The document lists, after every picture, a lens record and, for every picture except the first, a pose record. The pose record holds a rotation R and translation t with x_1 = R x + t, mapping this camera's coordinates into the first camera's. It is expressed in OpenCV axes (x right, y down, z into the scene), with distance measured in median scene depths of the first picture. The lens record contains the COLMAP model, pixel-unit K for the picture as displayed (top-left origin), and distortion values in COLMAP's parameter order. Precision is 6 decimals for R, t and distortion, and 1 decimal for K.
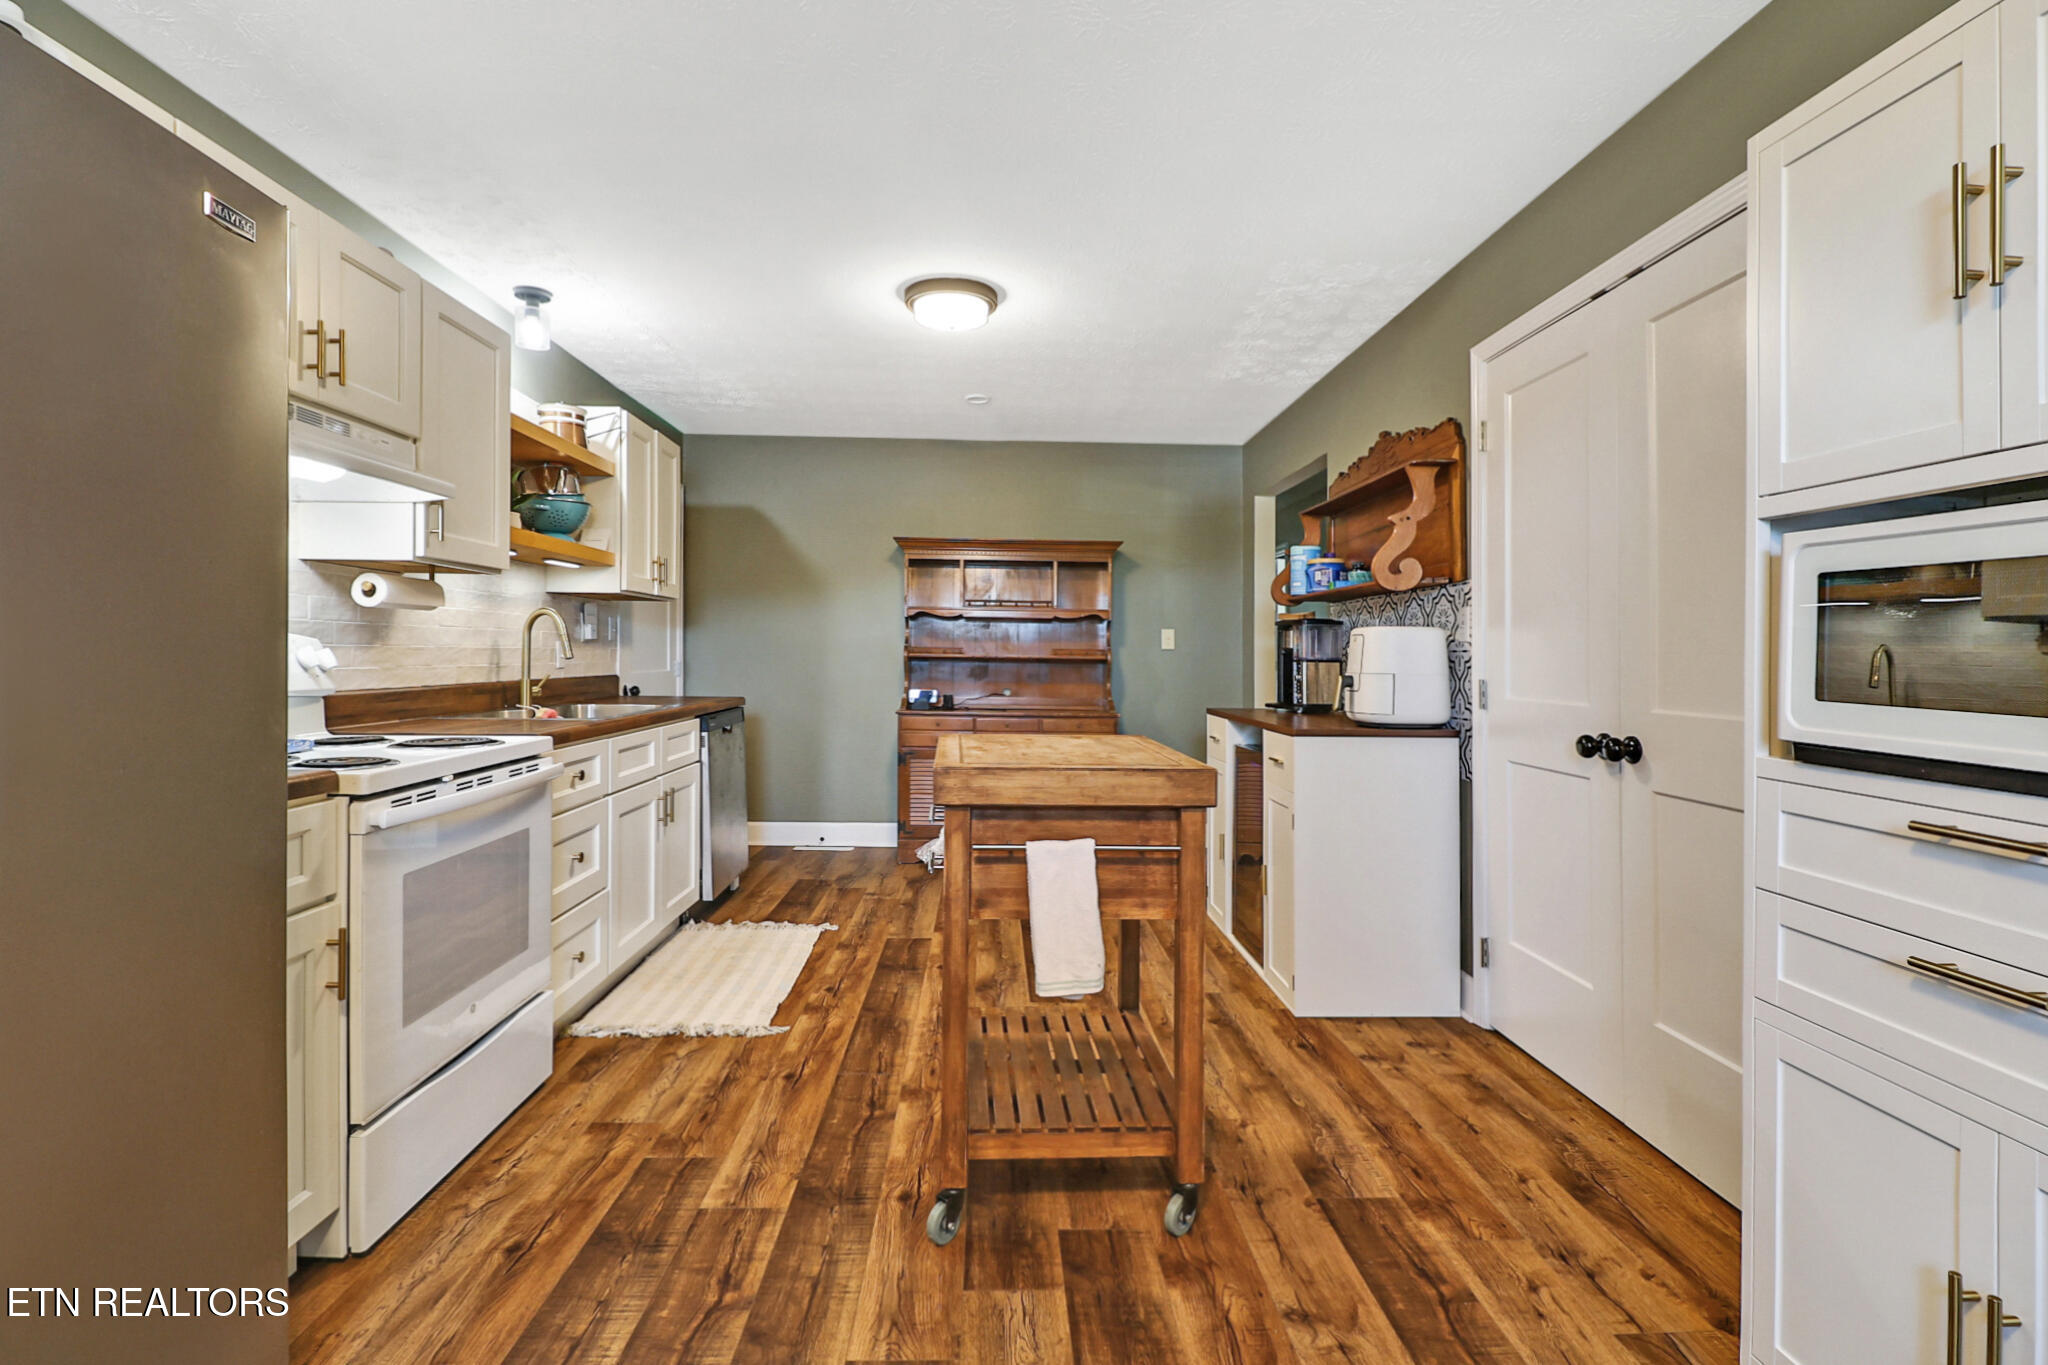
lens RADIAL K [[940.5, 0, 1017.4], [0, 940.5, 669.6], [0, 0, 1]] dist [-0.006108, -0.004317]
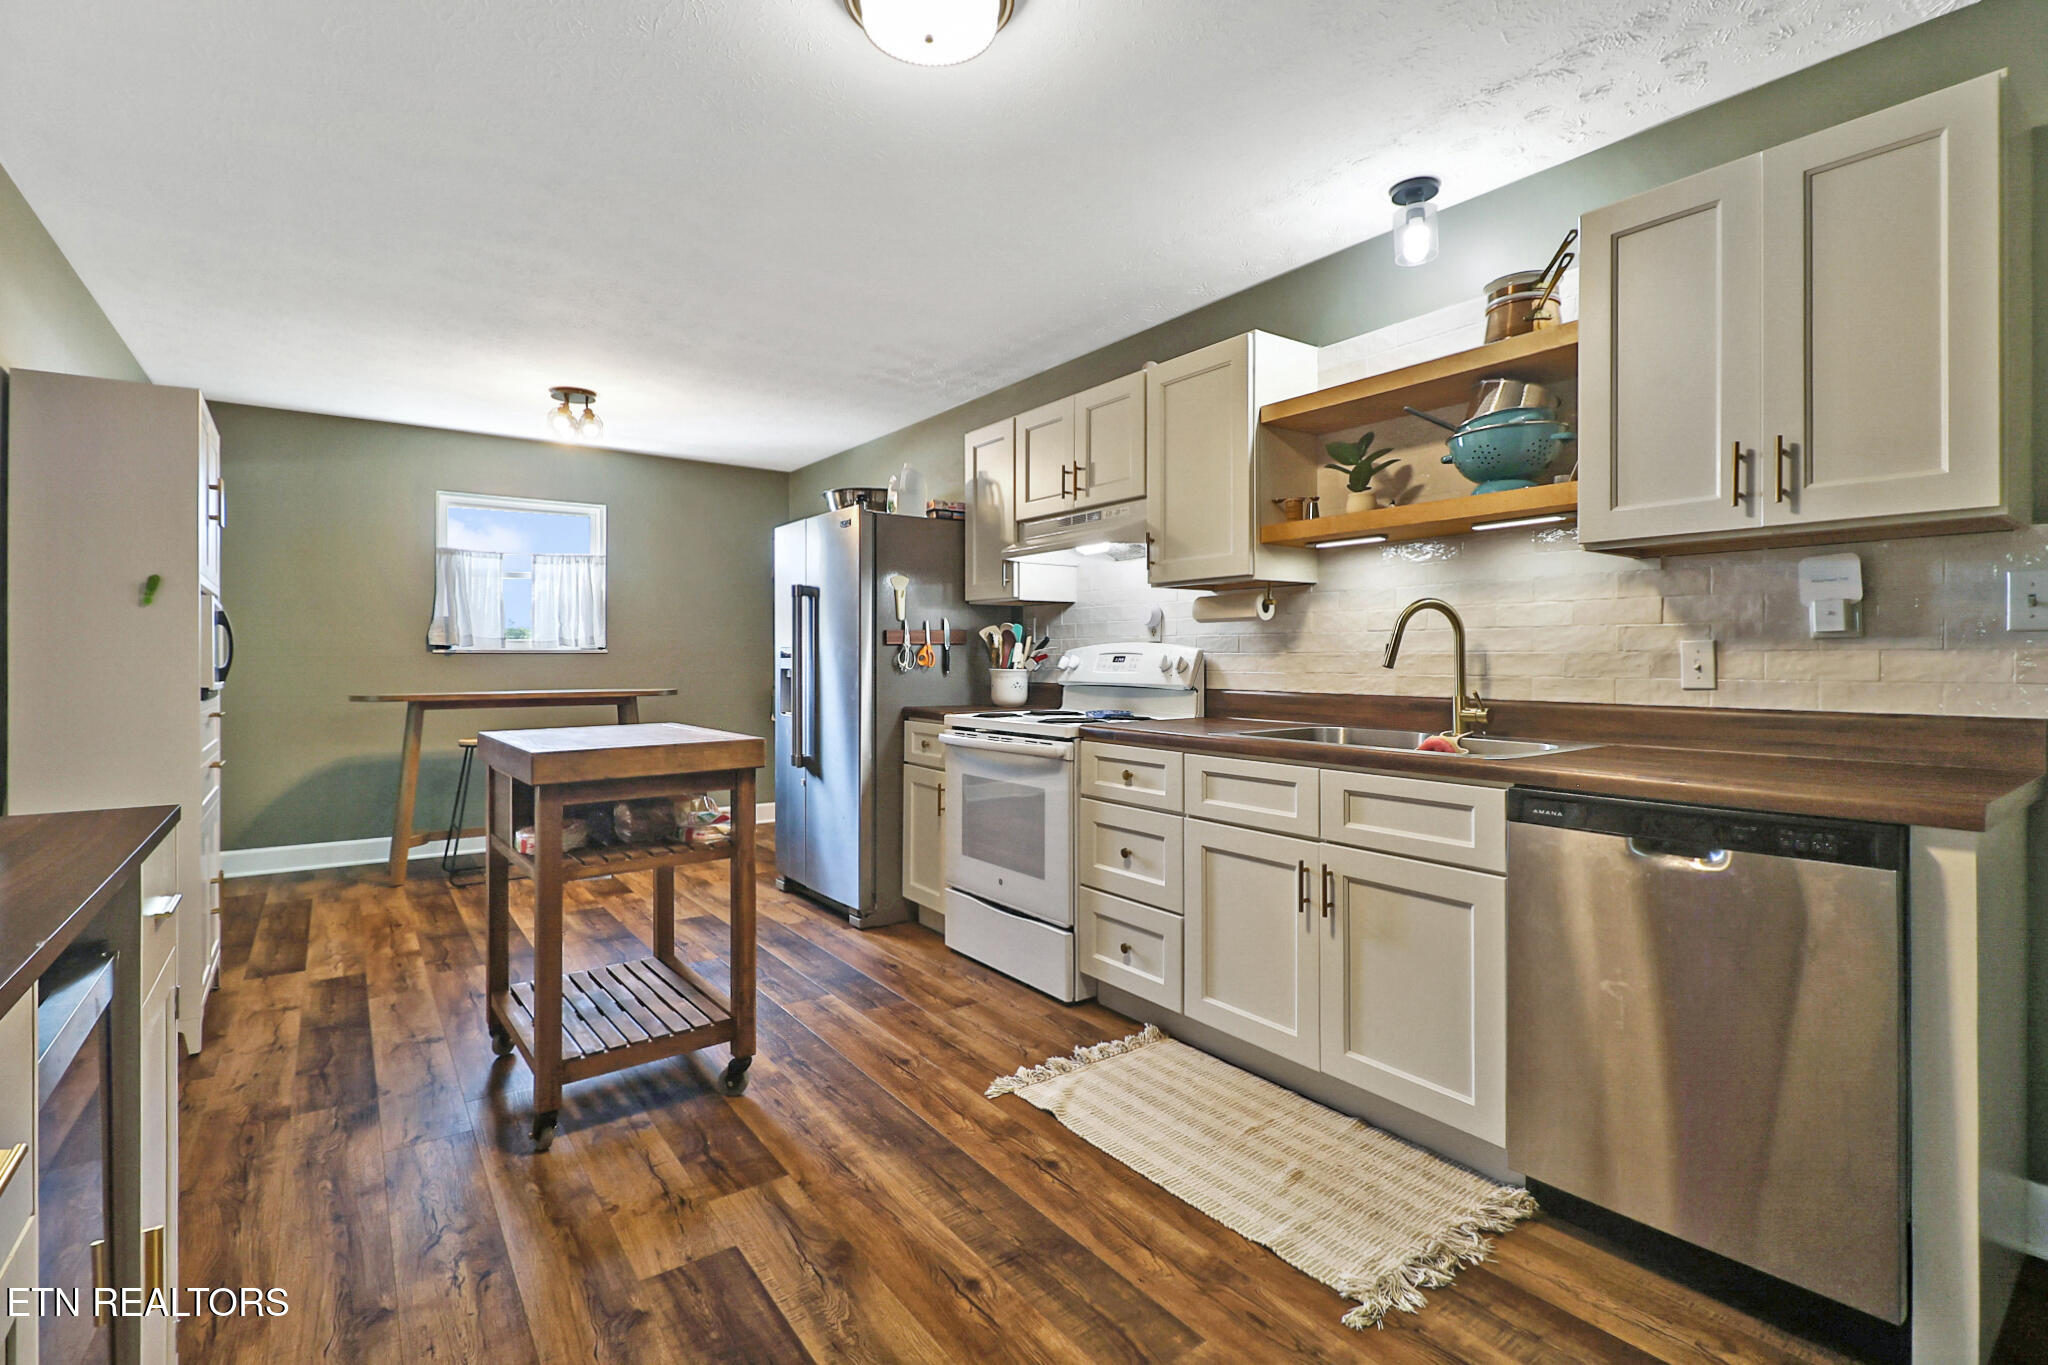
lens RADIAL K [[940.5, 0, 1010.2], [0, 940.5, 645.8], [0, 0, 1]] dist [-0.006108, -0.004317]
pose [[-0.831448, -0.014126, -0.555423, 0.259454], [-0.012793, 0.999898, -0.006279, -0.026700], [0.555455, 0.001885, -0.831544, 2.028984]]
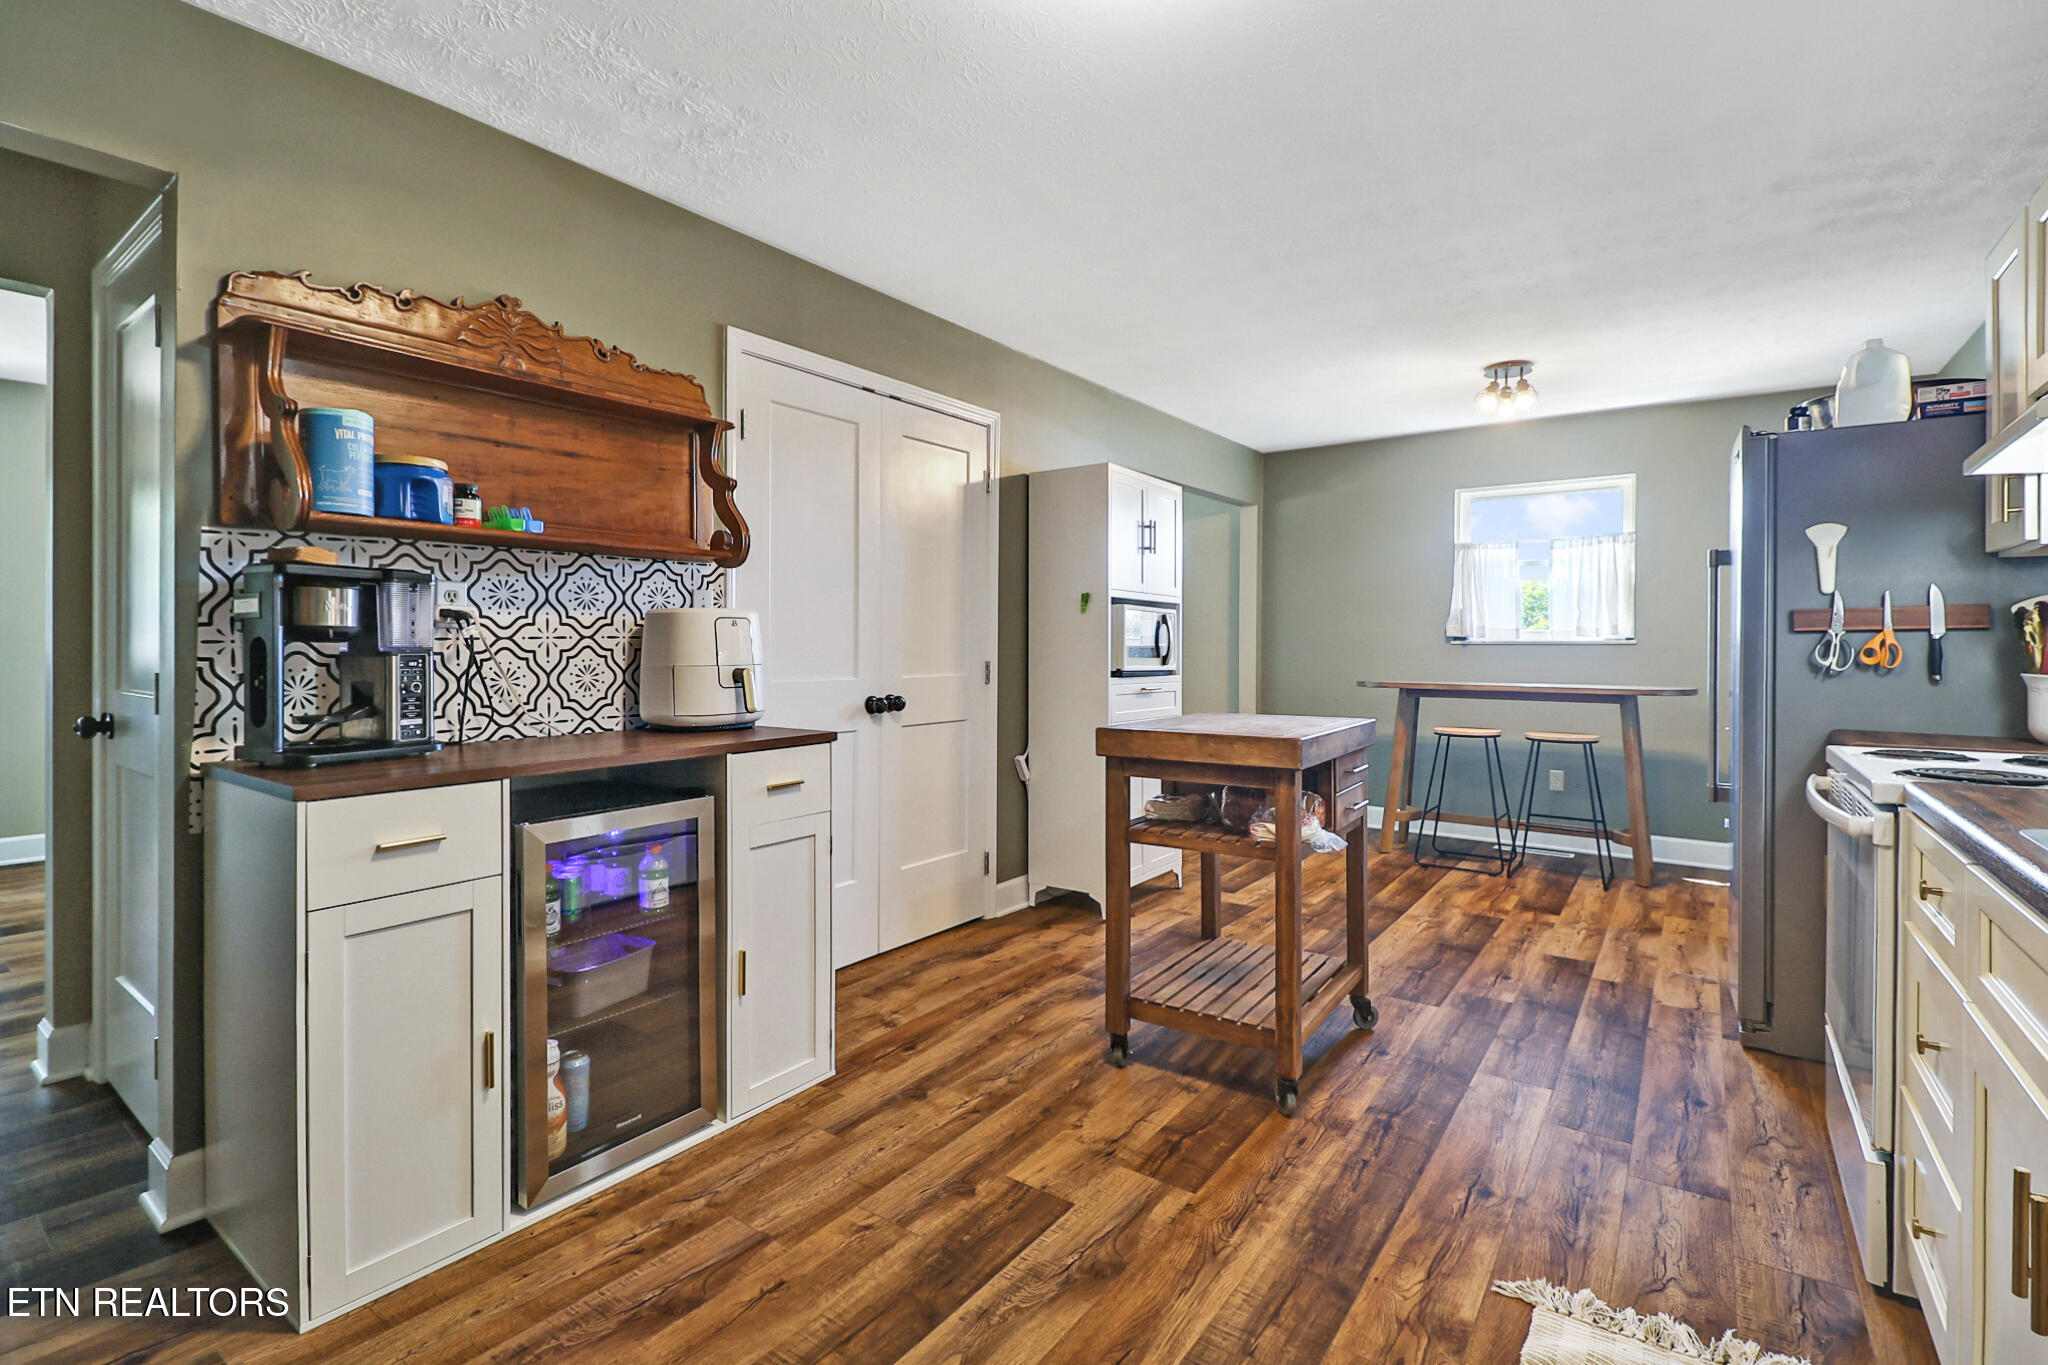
lens RADIAL K [[940.5, 0, 1017.6], [0, 940.5, 646.3], [0, 0, 1]] dist [-0.006108, -0.004317]
pose [[-0.790479, -0.012007, 0.612372, -0.425916], [-0.003426, 0.999879, 0.015182, -0.032713], [-0.612480, 0.009903, -0.790424, 1.937165]]
